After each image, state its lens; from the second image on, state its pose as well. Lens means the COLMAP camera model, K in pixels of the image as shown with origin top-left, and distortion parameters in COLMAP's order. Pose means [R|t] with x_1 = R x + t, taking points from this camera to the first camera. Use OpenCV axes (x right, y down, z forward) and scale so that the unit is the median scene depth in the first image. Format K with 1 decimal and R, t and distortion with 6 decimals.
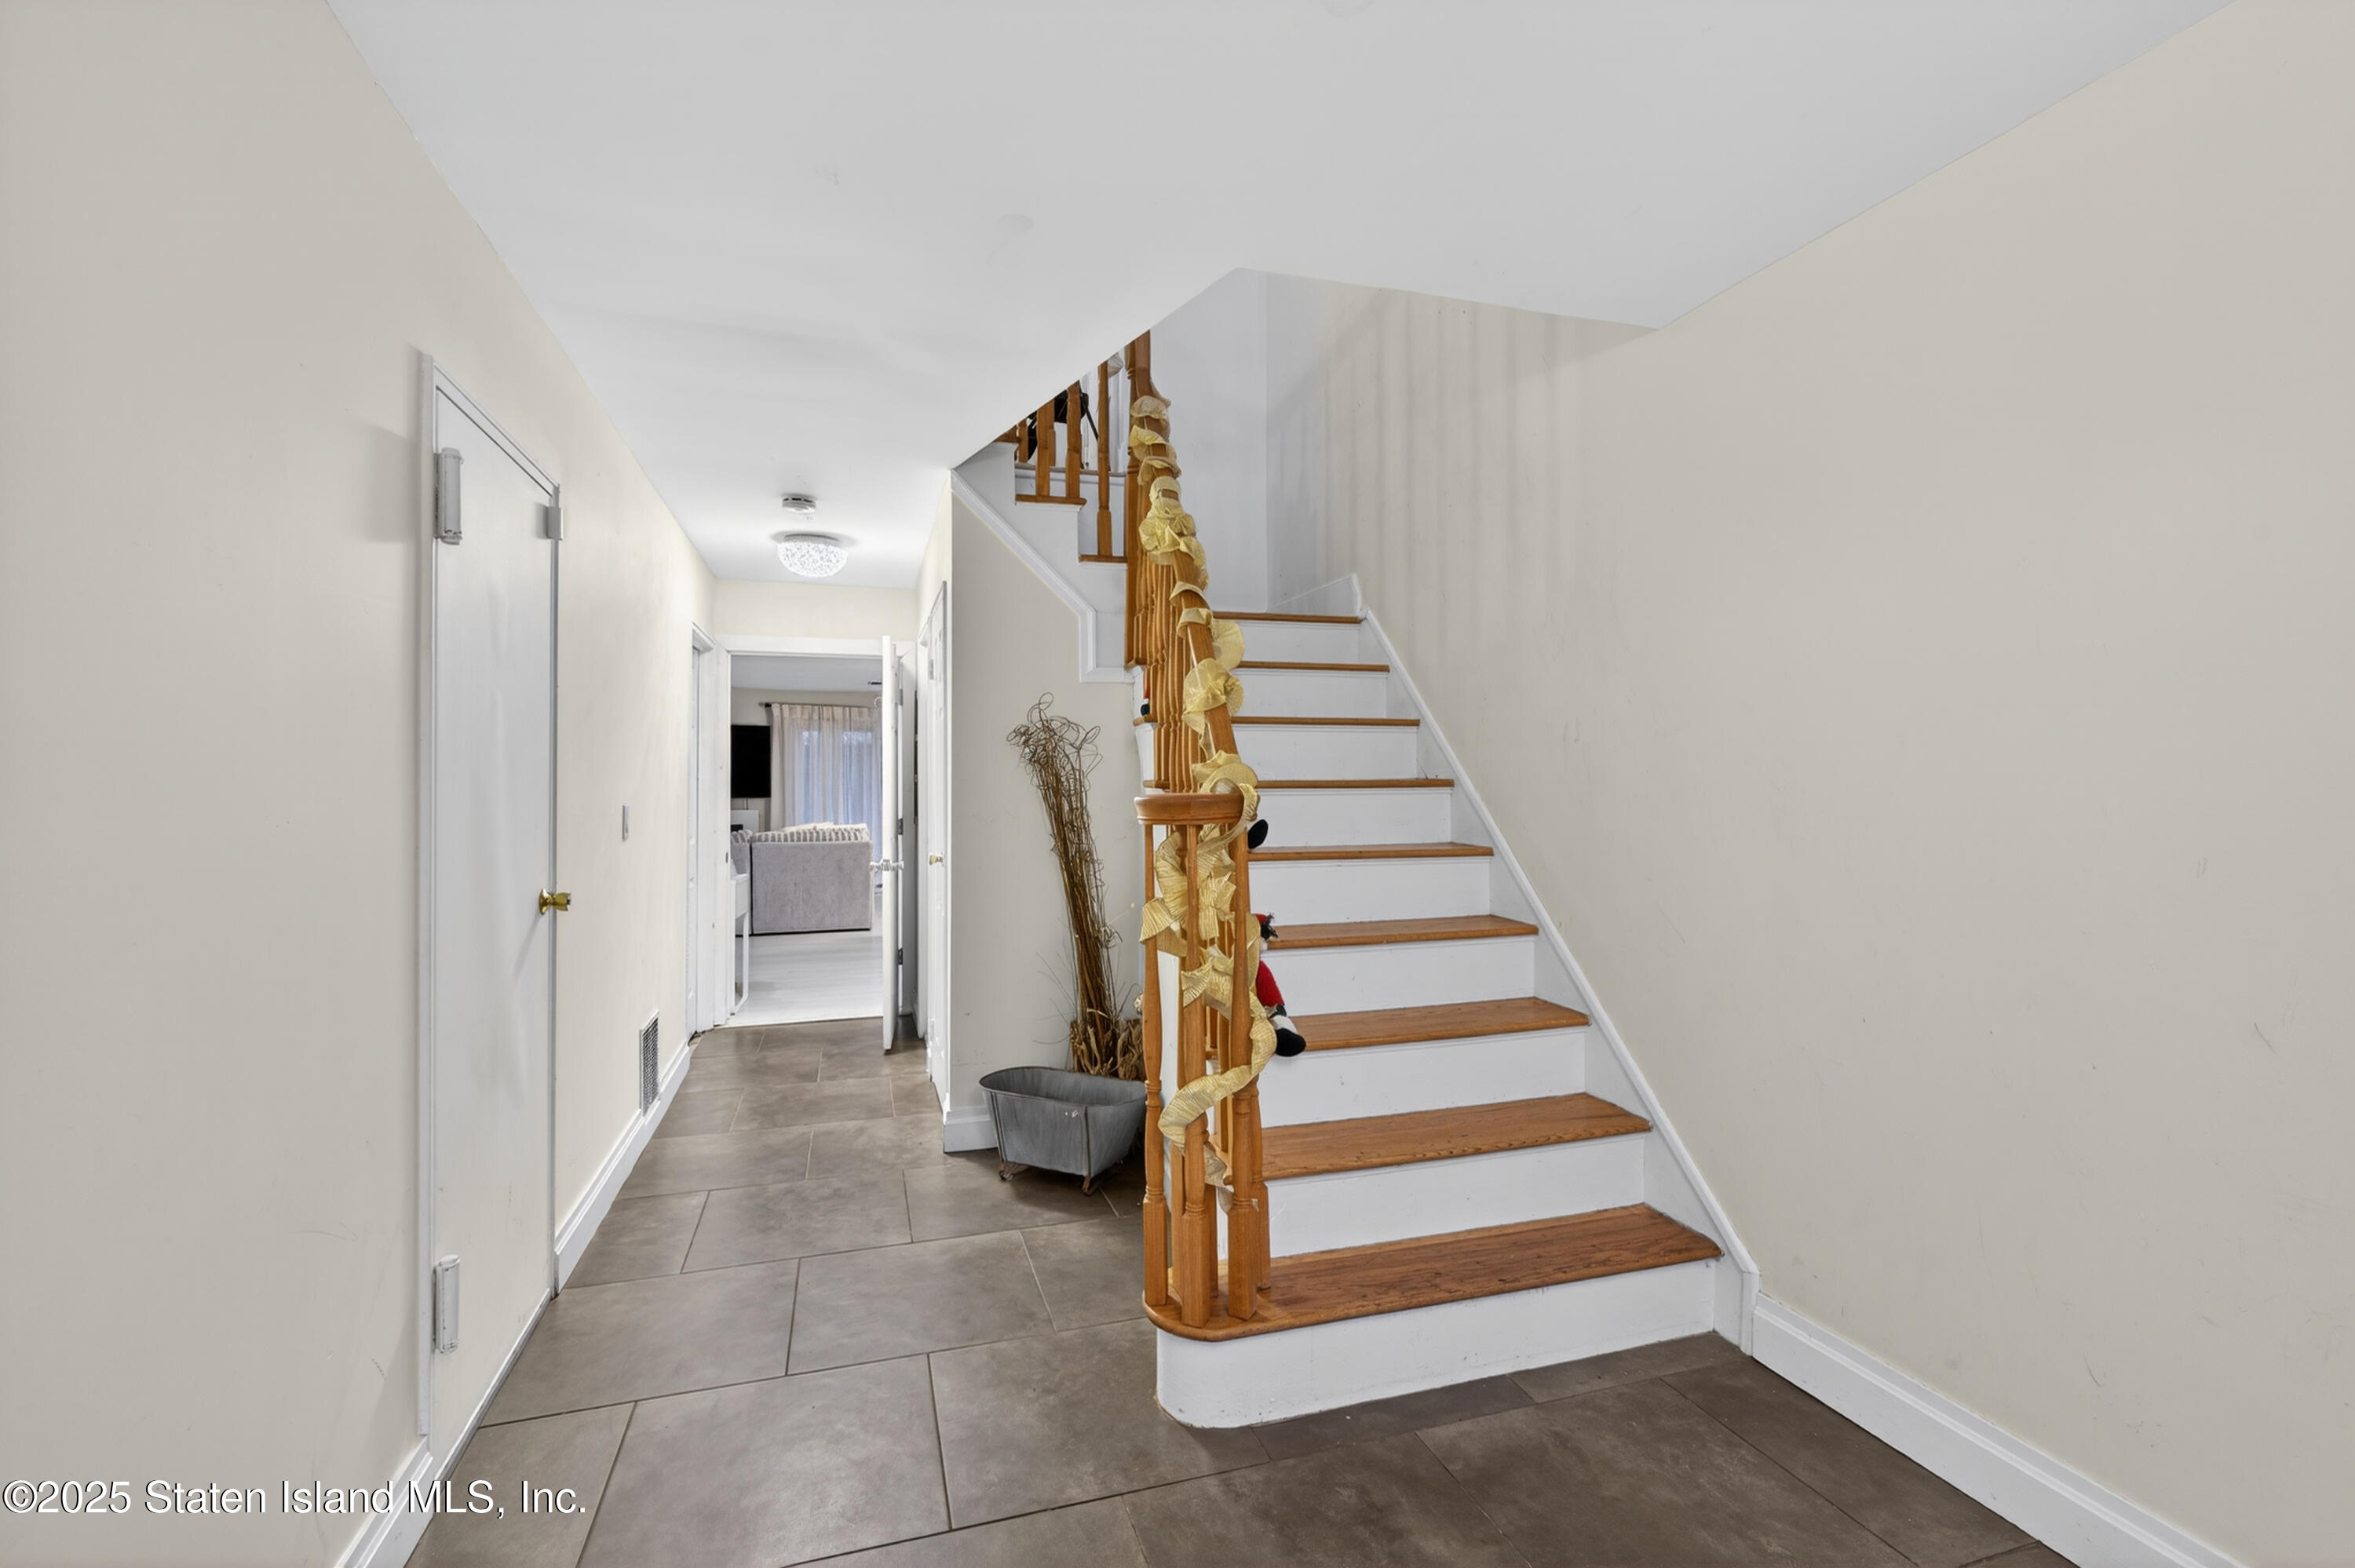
lens RADIAL K [[1047.6, 0, 1182.0], [0, 1047.6, 775.8], [0, 0, 1]] dist [0.000717, 0.000662]
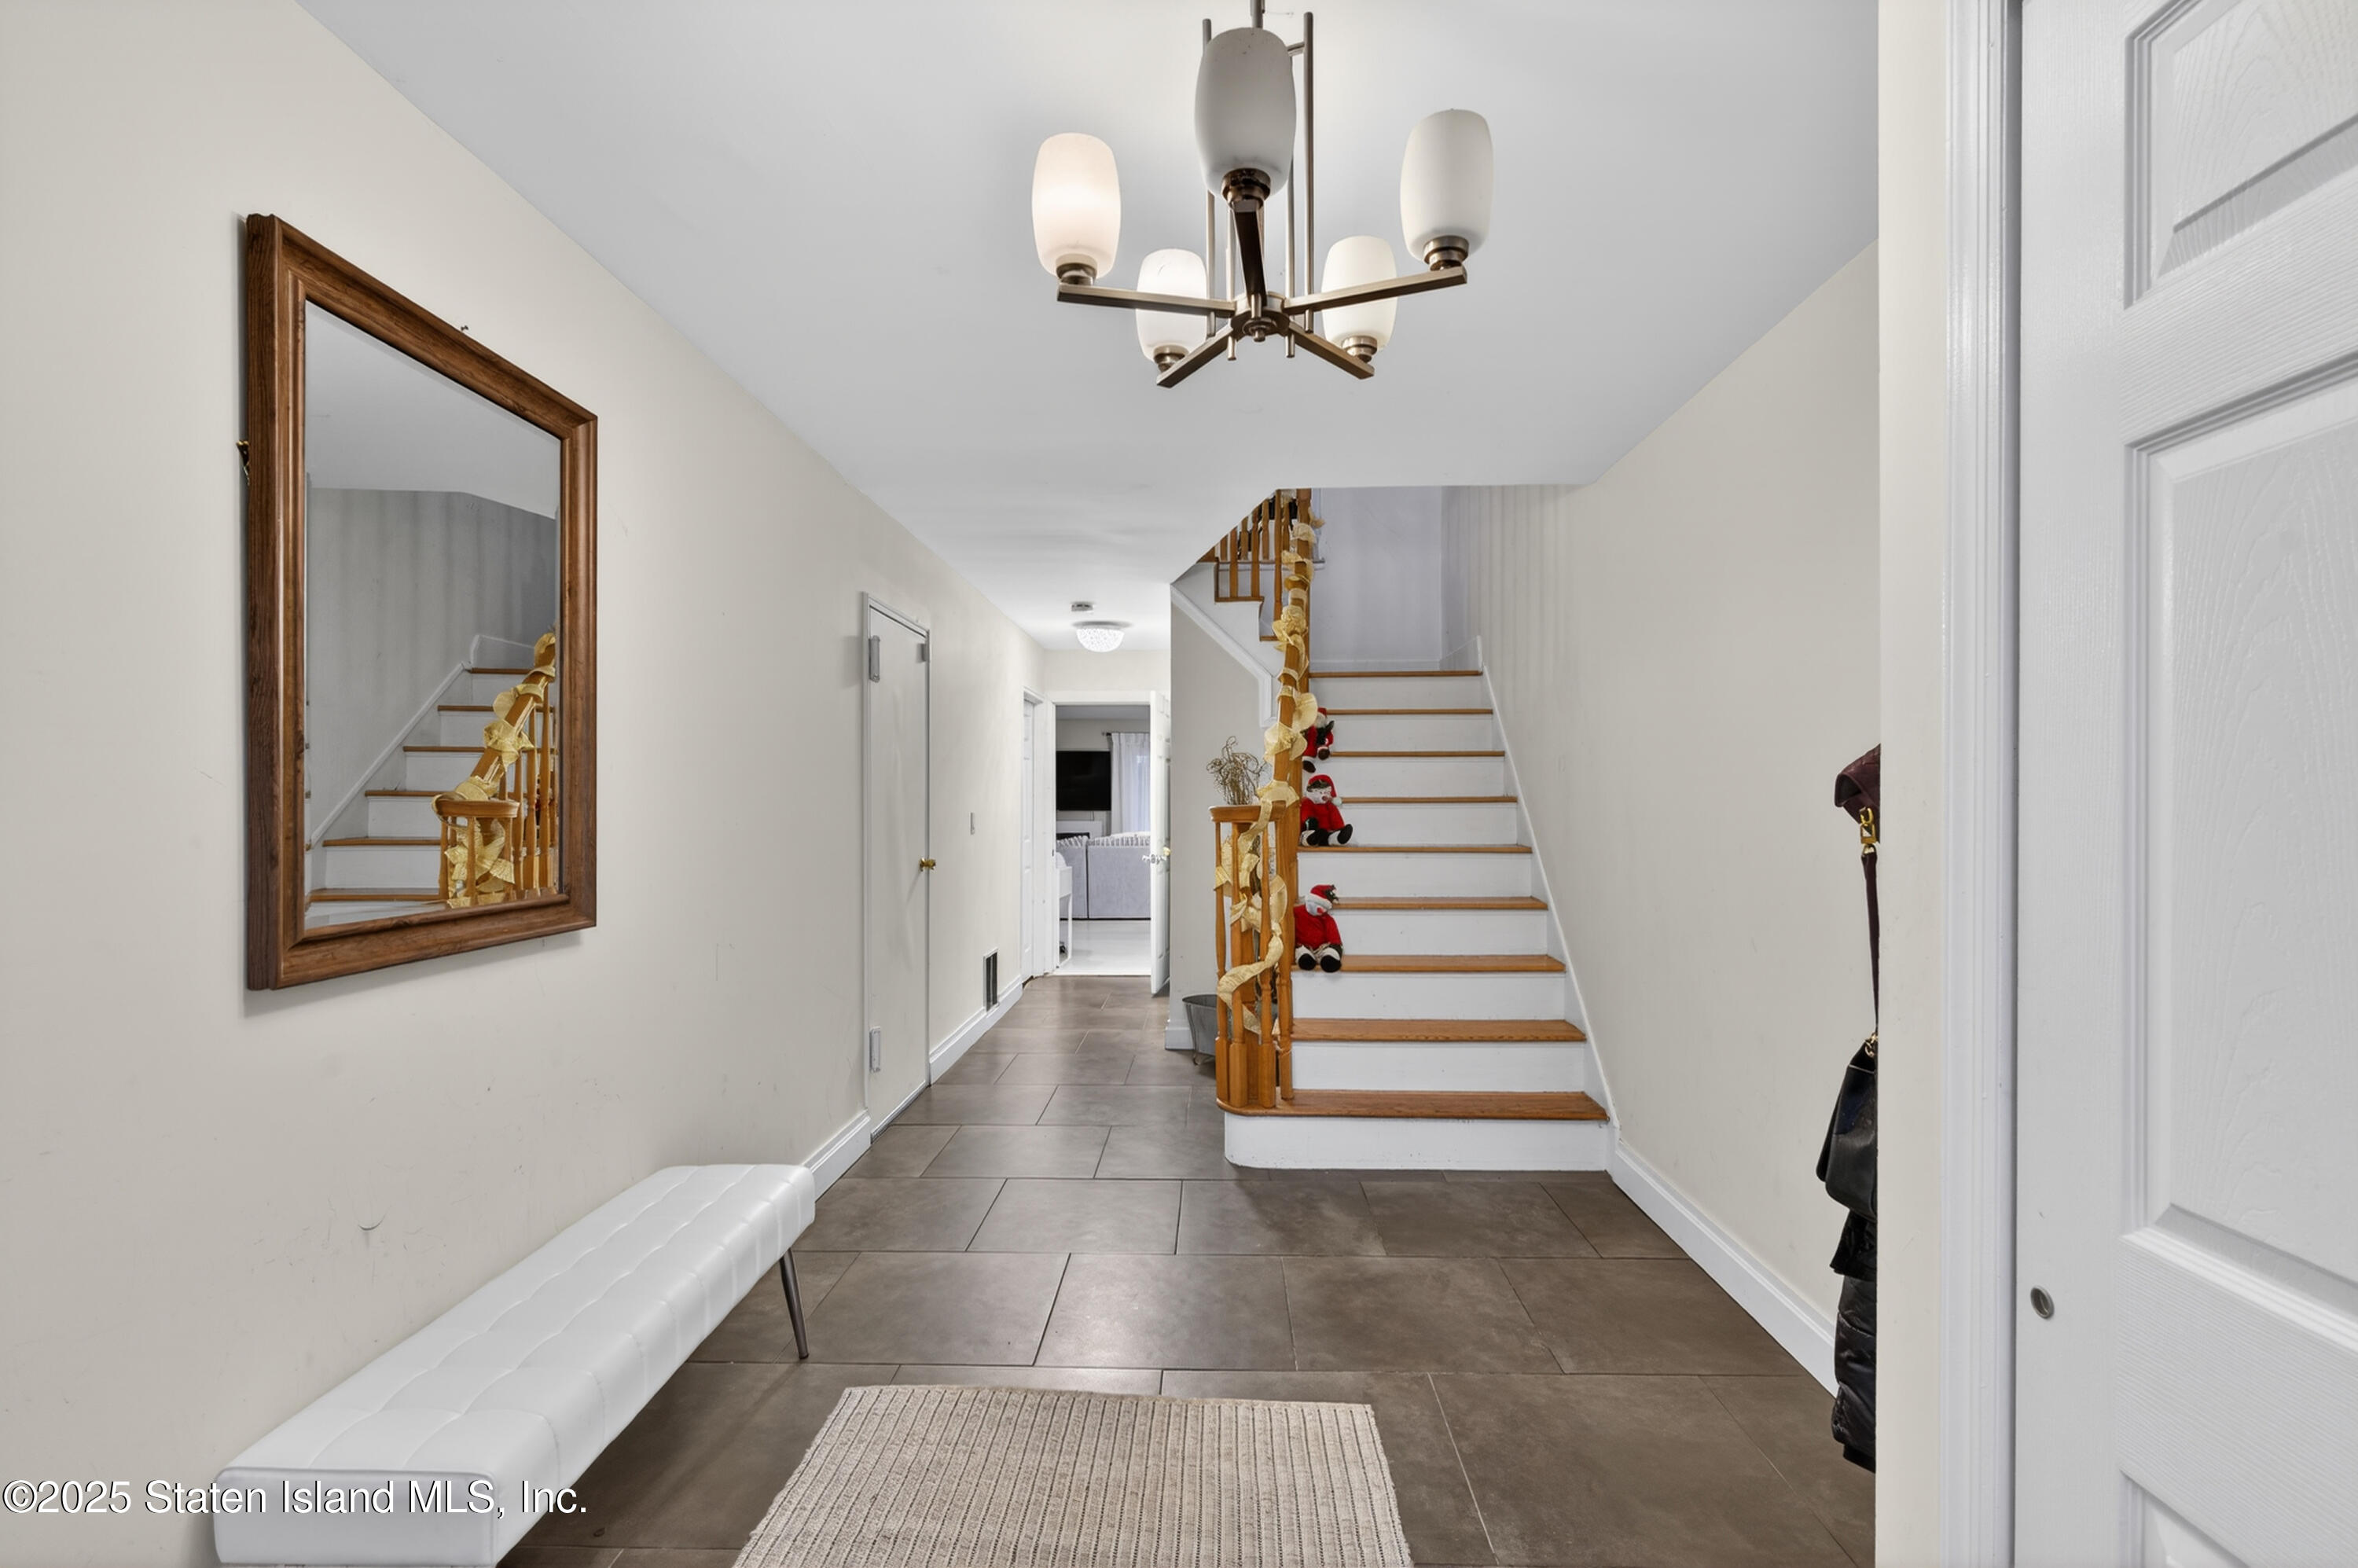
lens RADIAL K [[1063.8, 0, 1185.5], [0, 1063.8, 807.9], [0, 0, 1]] dist [-0.002241, 0.000293]
pose [[0.944136, 0.005707, -0.329508, 0.311119], [-0.000897, 0.999891, 0.014749, -0.002308], [0.329556, -0.013630, 0.944038, -0.425737]]
